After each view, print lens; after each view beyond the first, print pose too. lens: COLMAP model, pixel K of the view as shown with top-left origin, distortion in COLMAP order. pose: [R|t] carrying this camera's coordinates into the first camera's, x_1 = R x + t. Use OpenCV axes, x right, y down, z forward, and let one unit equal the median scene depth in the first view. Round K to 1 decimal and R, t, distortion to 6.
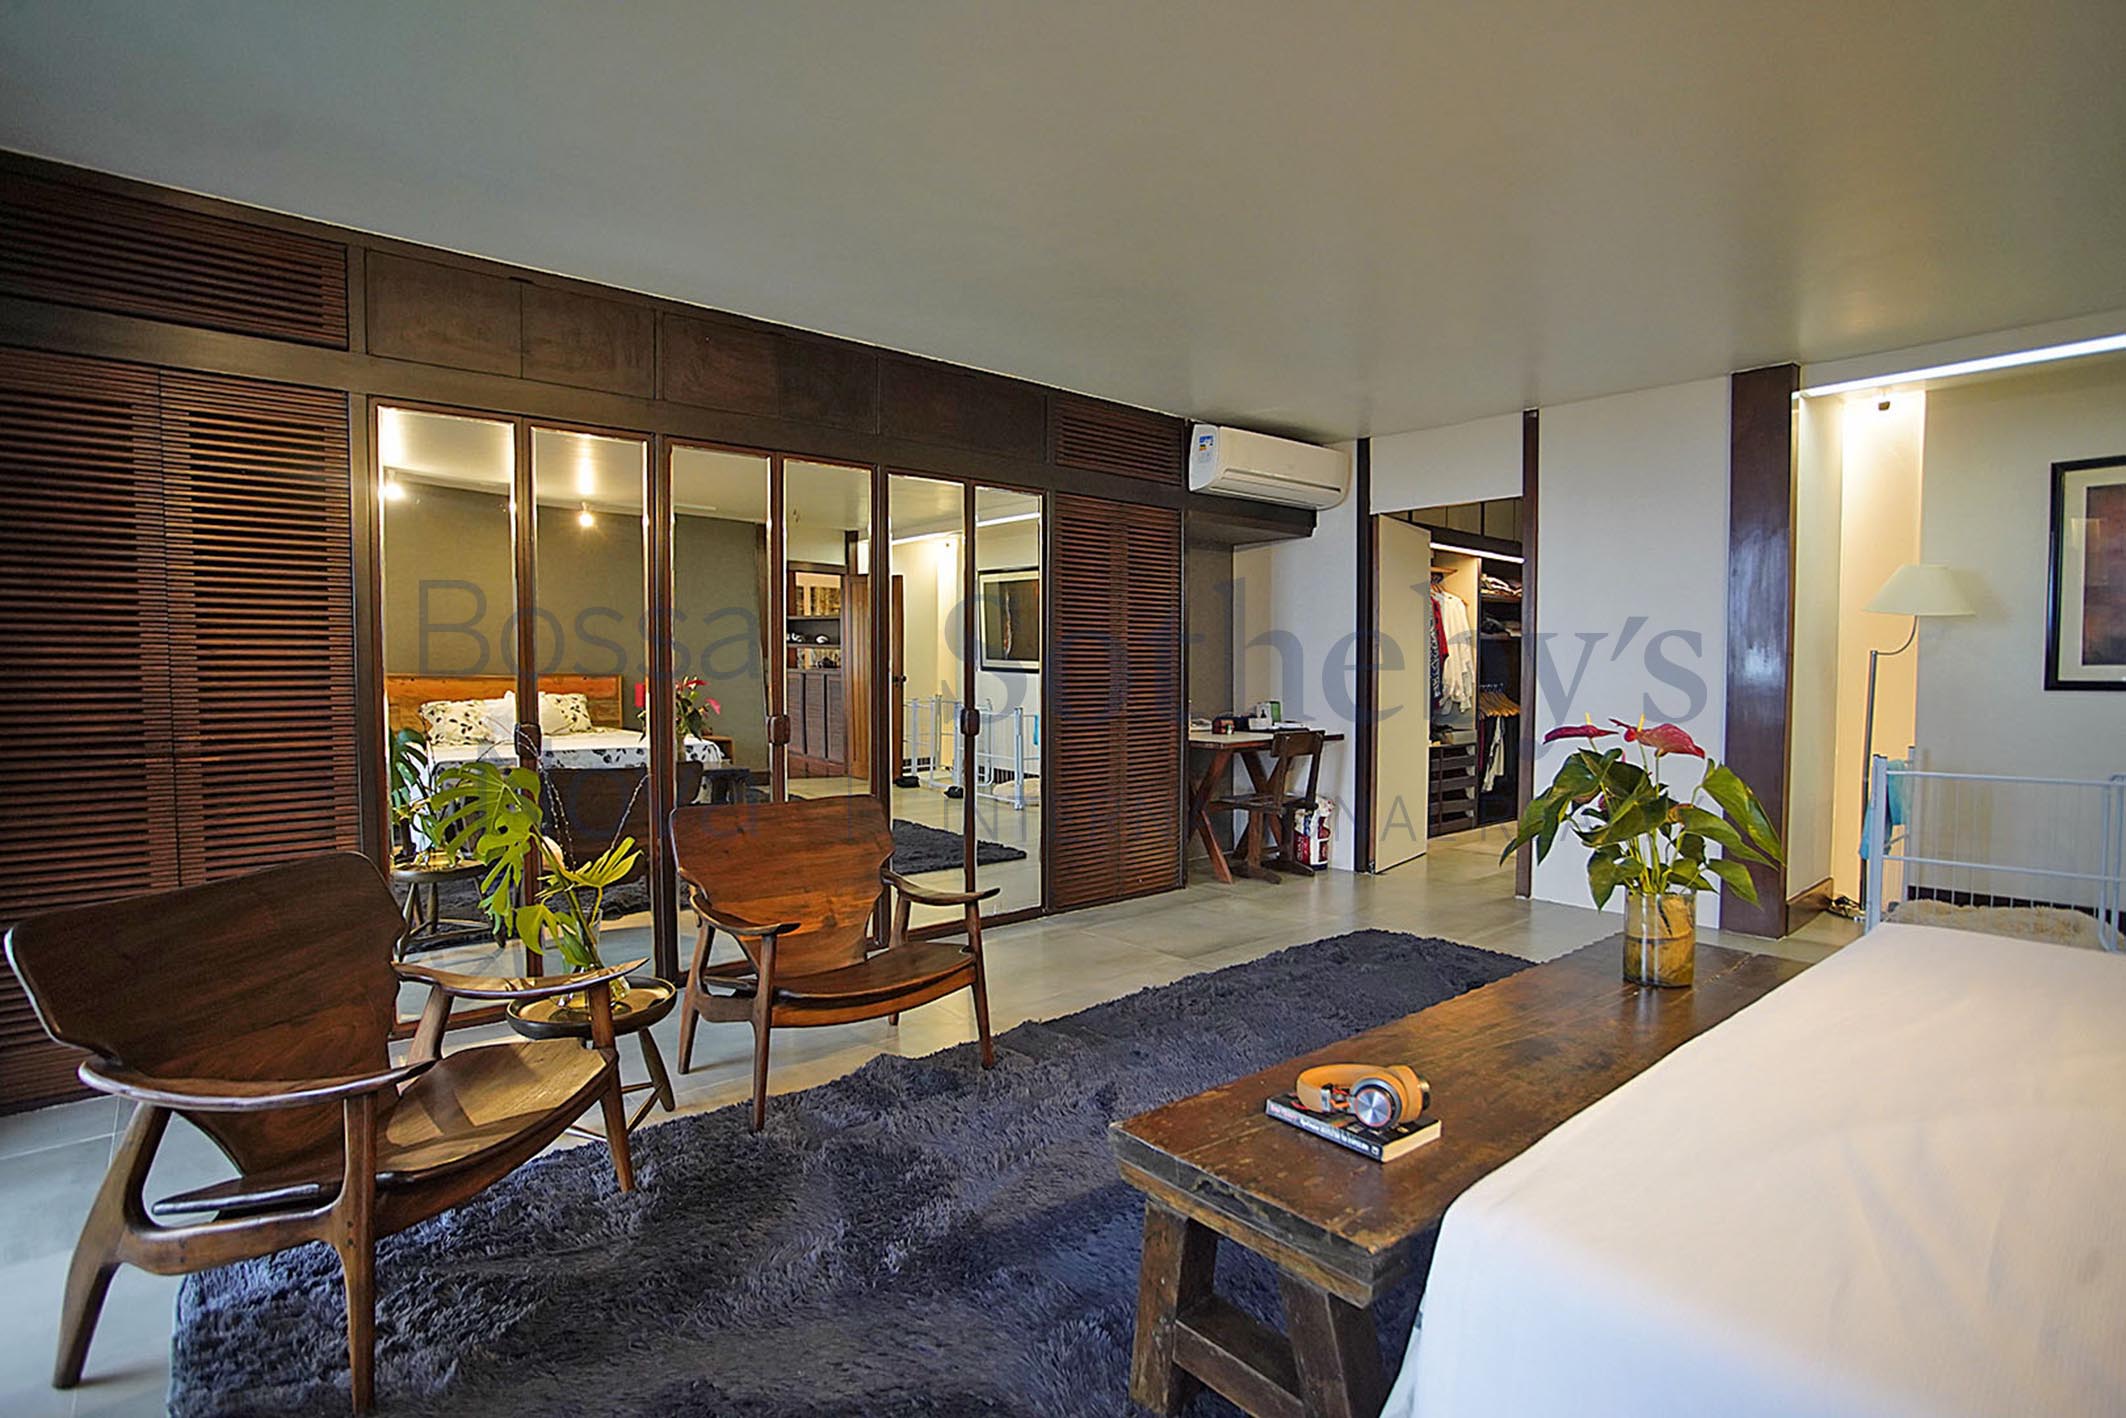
lens RADIAL K [[1053.4, 0, 1063.0], [0, 1053.4, 709.0], [0, 0, 1]] dist [-0.082804, 0.033805]
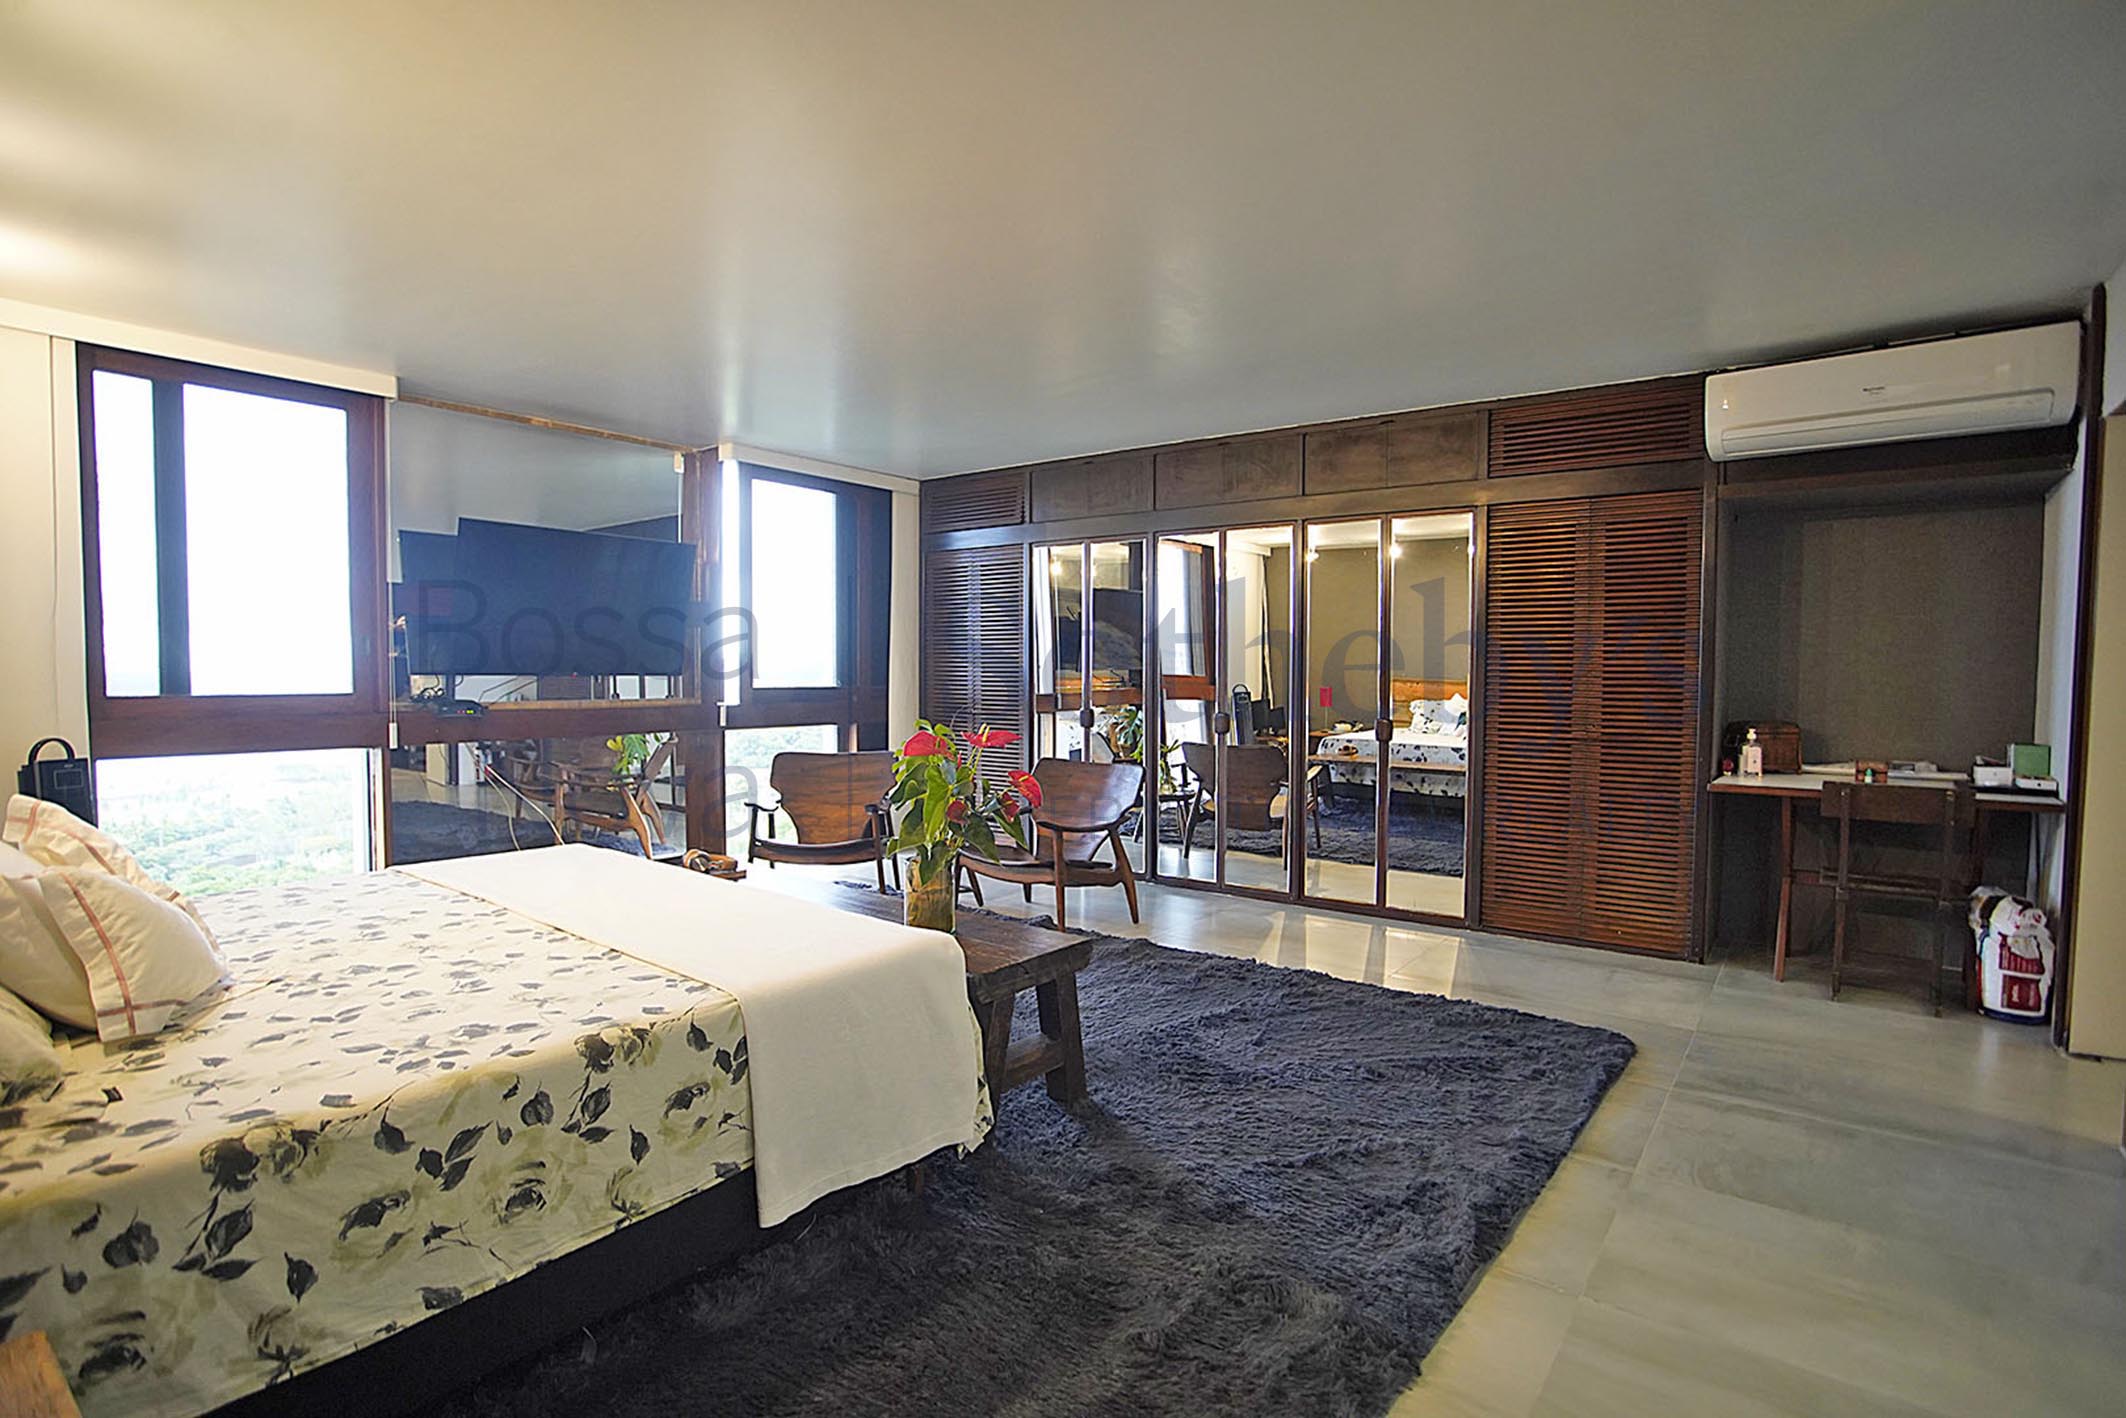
lens RADIAL K [[1053.4, 0, 1063.0], [0, 1053.4, 709.0], [0, 0, 1]] dist [-0.082804, 0.033805]
pose [[0.191824, 0.044896, -0.980402, 0.526267], [-0.038462, 0.998530, 0.038201, -0.021959], [0.980675, 0.030380, 0.193269, 0.251199]]
